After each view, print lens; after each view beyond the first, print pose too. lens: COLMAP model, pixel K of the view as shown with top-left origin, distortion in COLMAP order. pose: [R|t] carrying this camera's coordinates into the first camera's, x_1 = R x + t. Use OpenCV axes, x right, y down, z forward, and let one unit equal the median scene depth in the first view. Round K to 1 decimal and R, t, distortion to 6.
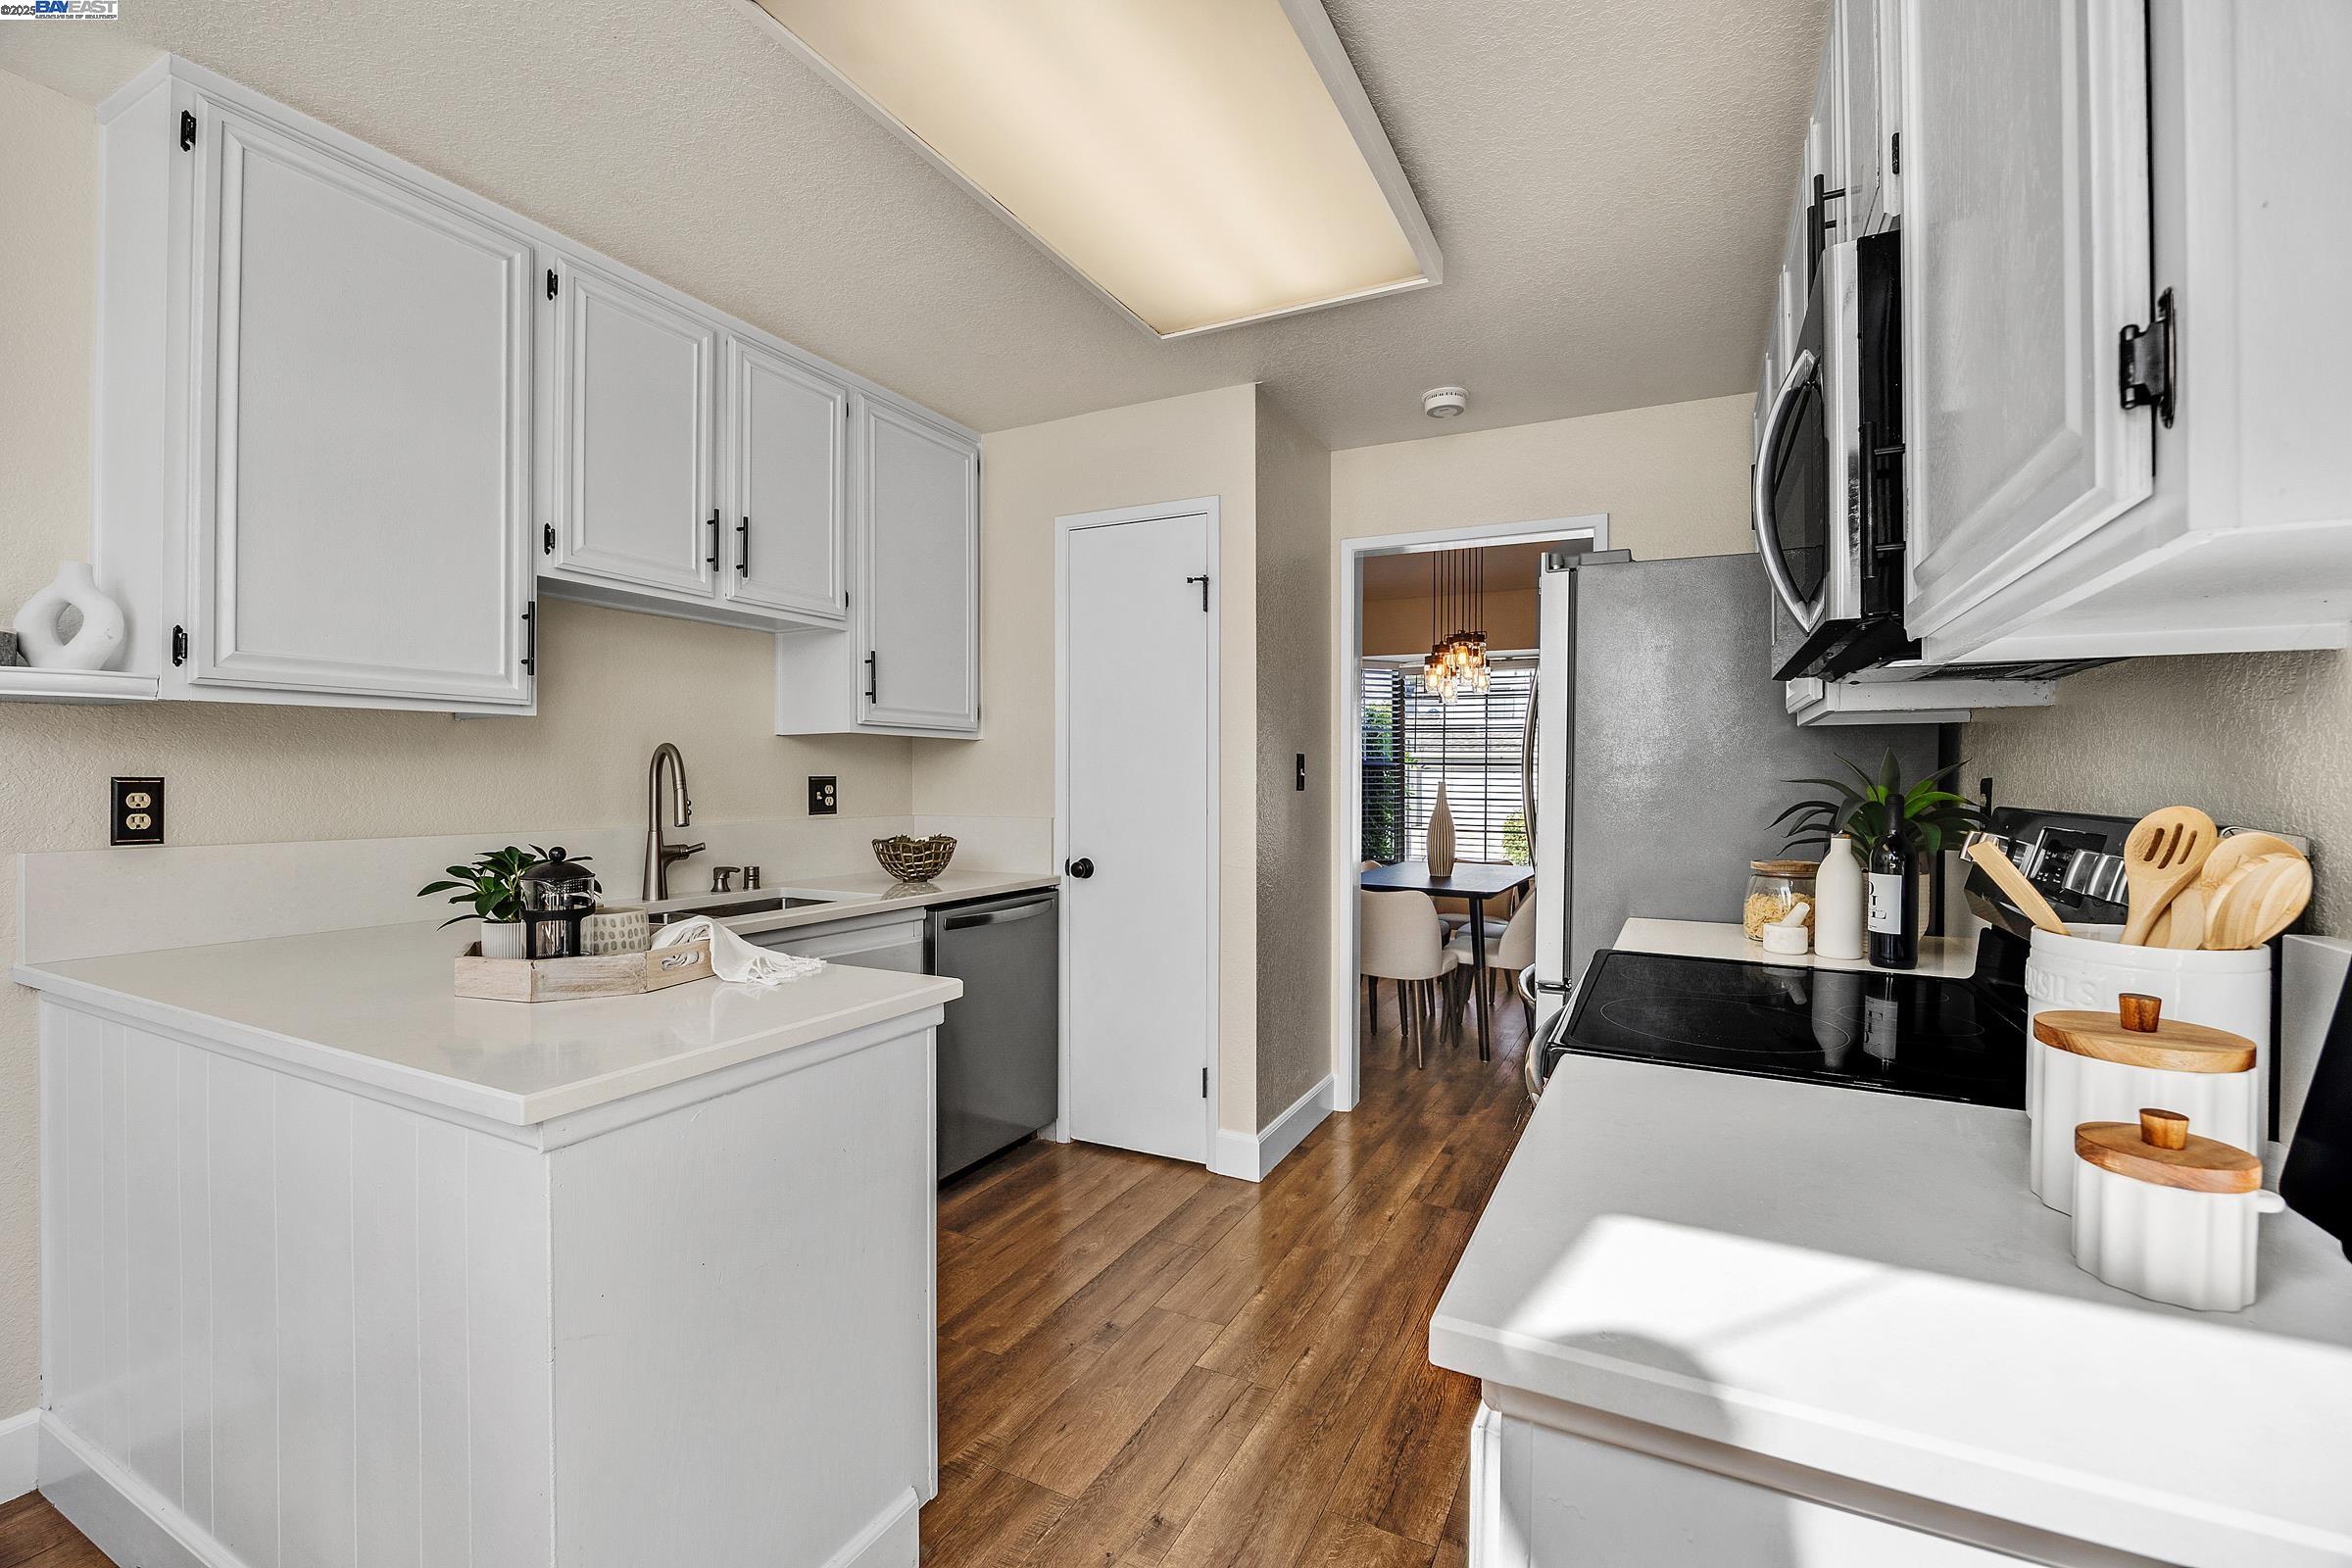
lens RADIAL K [[1010.9, 0, 1176.0], [0, 1010.9, 784.0], [0, 0, 1]] dist [-0.000610, -0.000039]
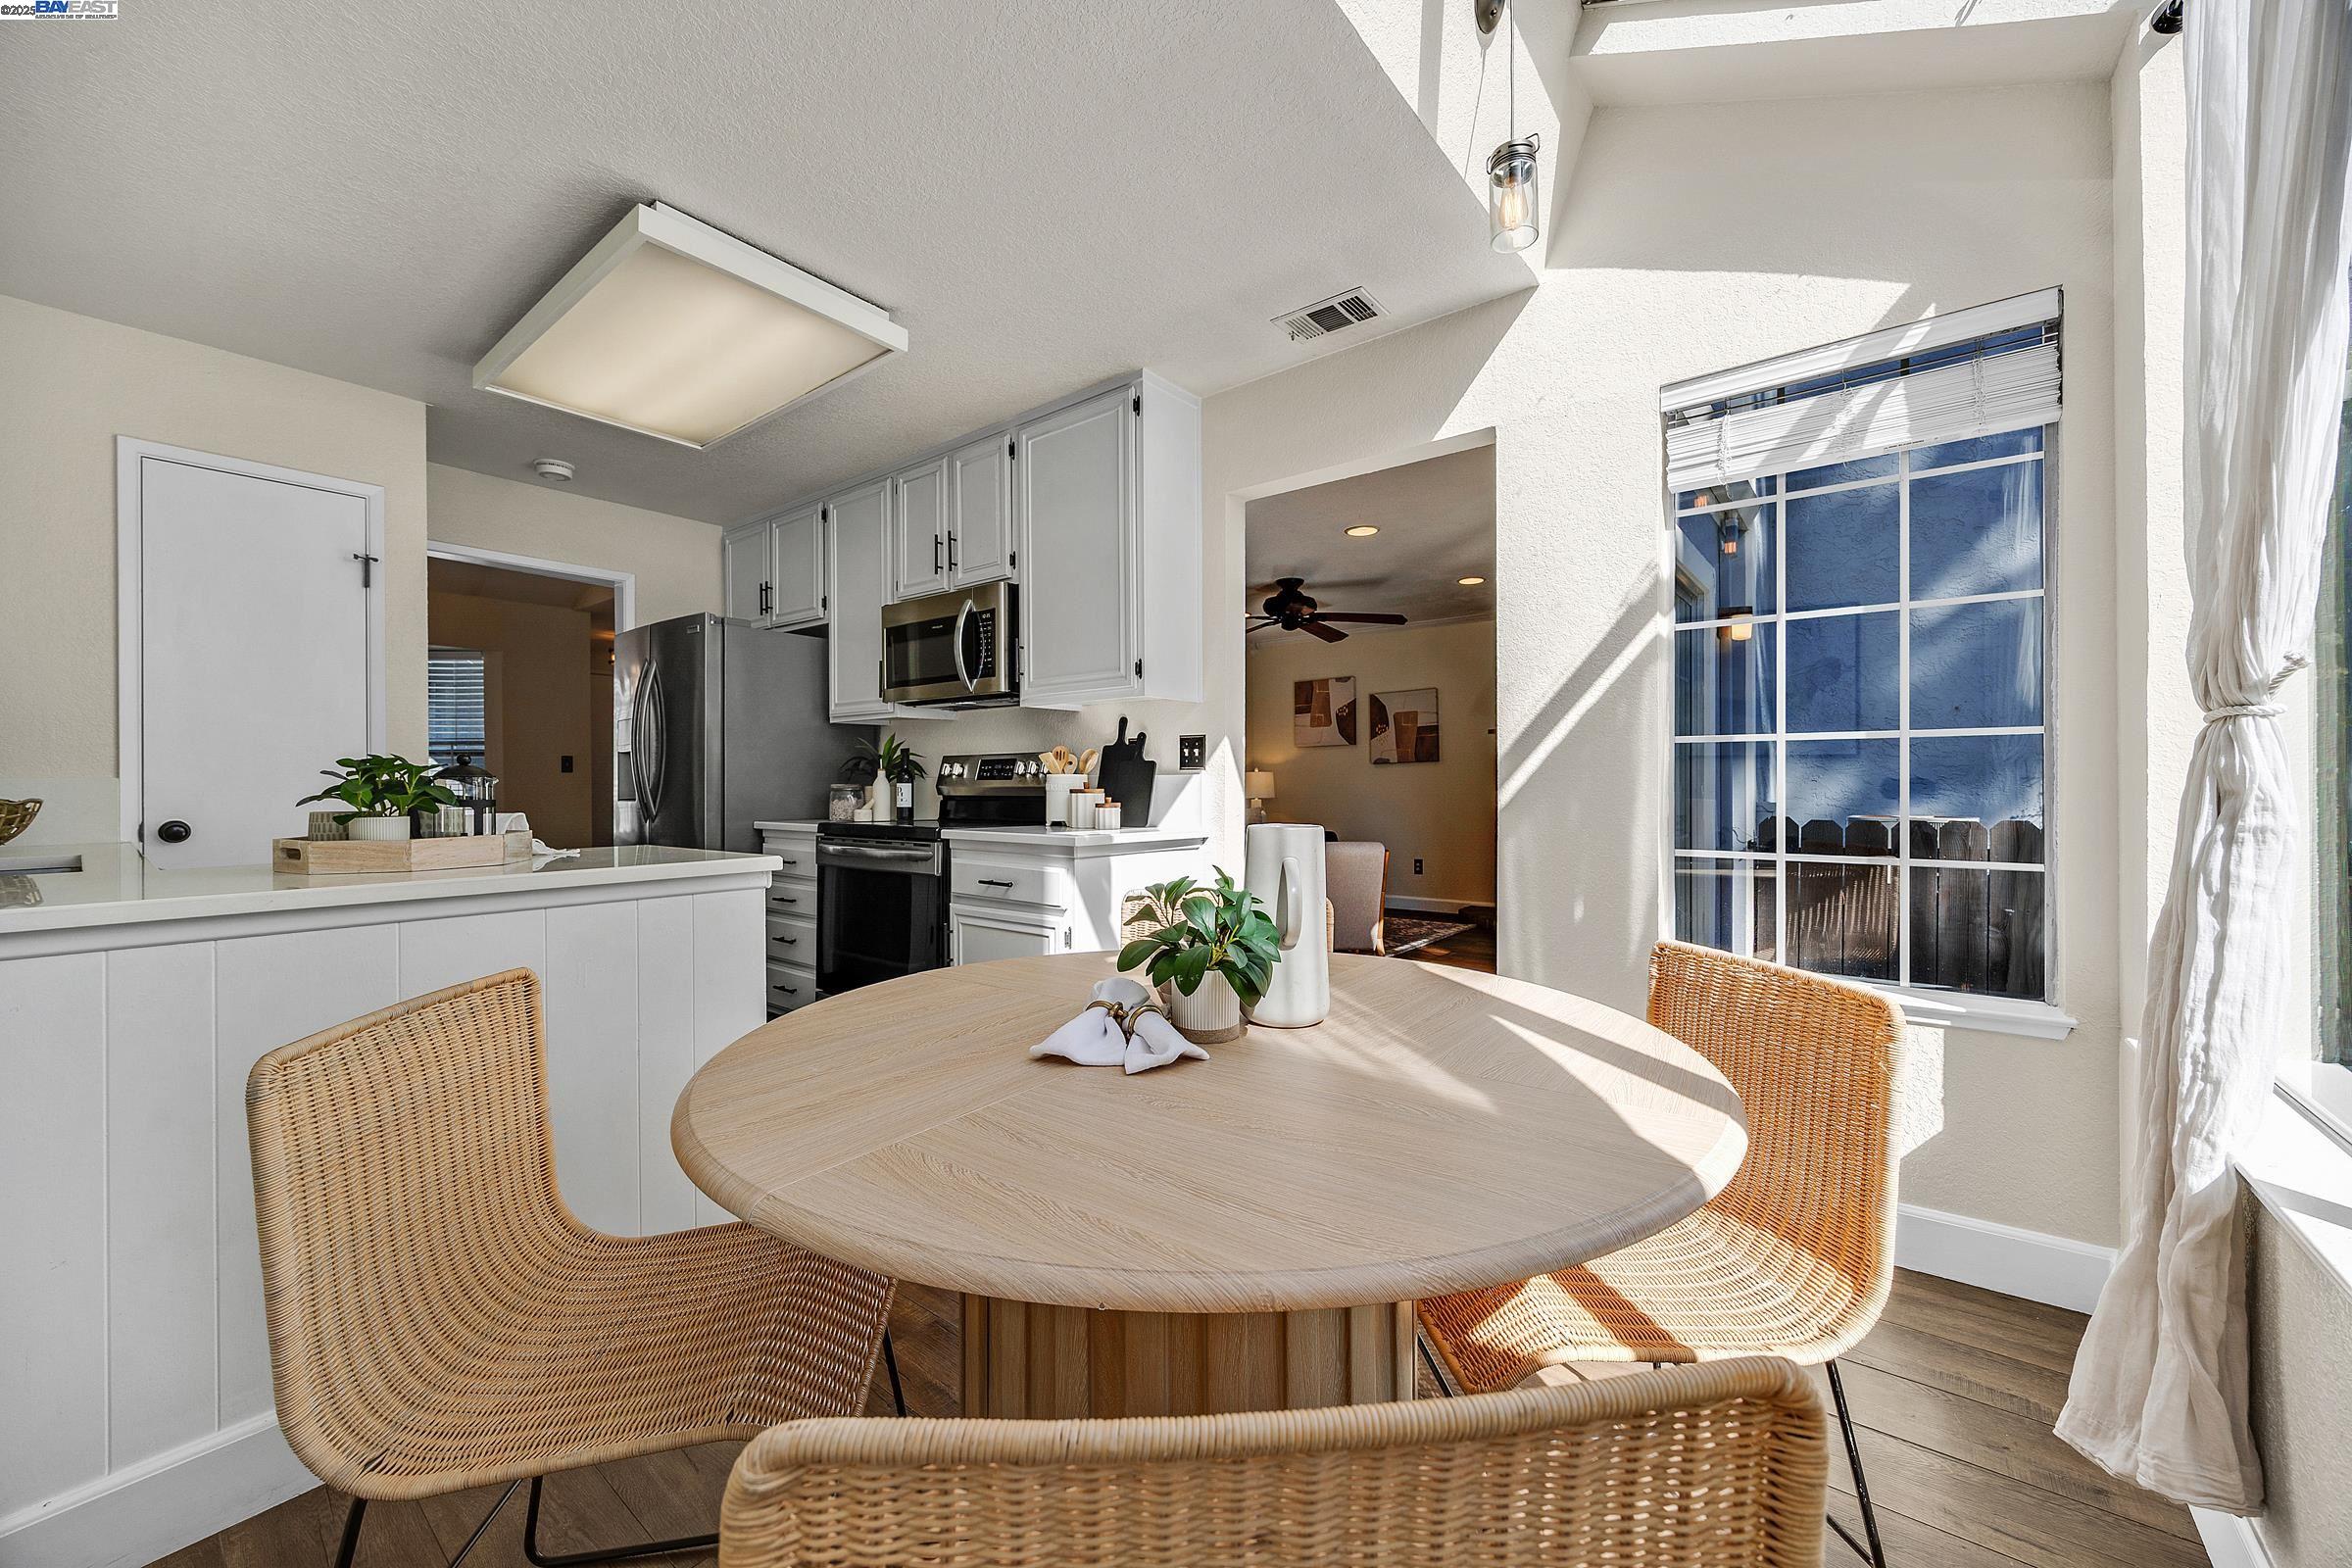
lens RADIAL K [[908.0, 0, 1176.0], [0, 908.0, 784.0], [0, 0, 1]] dist [0.000898, -0.000040]
pose [[0.220873, -0.005126, 0.975289, -1.038122], [0.006061, 0.999974, 0.003883, 0.065877], [-0.975284, 0.005054, 0.220898, -0.125304]]
